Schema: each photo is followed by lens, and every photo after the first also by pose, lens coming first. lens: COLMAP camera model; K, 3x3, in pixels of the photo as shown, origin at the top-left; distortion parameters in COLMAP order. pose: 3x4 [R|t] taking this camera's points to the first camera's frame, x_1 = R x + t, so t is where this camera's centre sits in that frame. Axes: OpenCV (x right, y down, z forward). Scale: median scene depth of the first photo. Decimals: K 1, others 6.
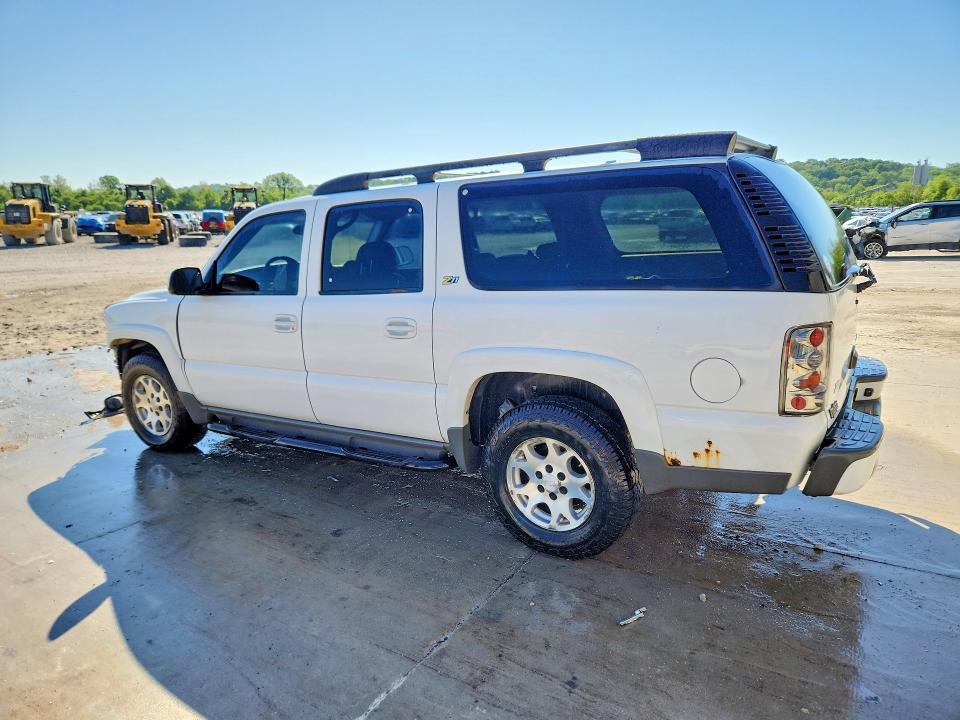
lens RADIAL K [[663.7, 0, 482.8], [0, 663.7, 358.4], [0, 0, 1]] dist [0.033491, -0.019579]
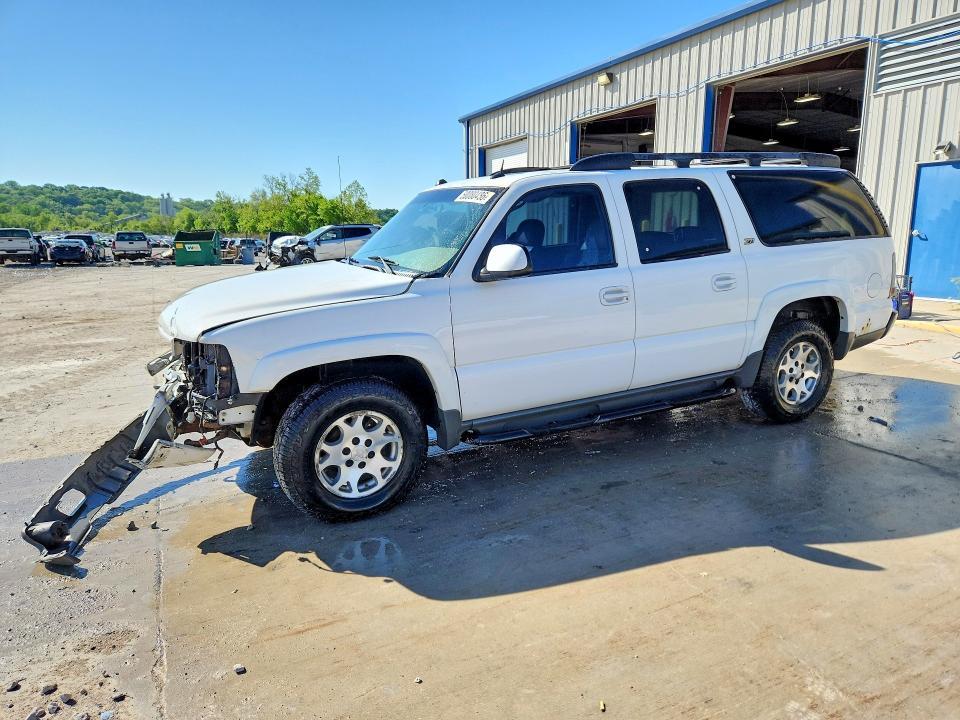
lens RADIAL K [[663.7, 0, 481.8], [0, 663.7, 362.5], [0, 0, 1]] dist [0.033491, -0.019579]
pose [[0.494766, -0.149824, 0.856014, -0.996591], [0.182219, 0.981015, 0.066382, -0.044345], [-0.849707, 0.123139, 0.512673, 0.528025]]
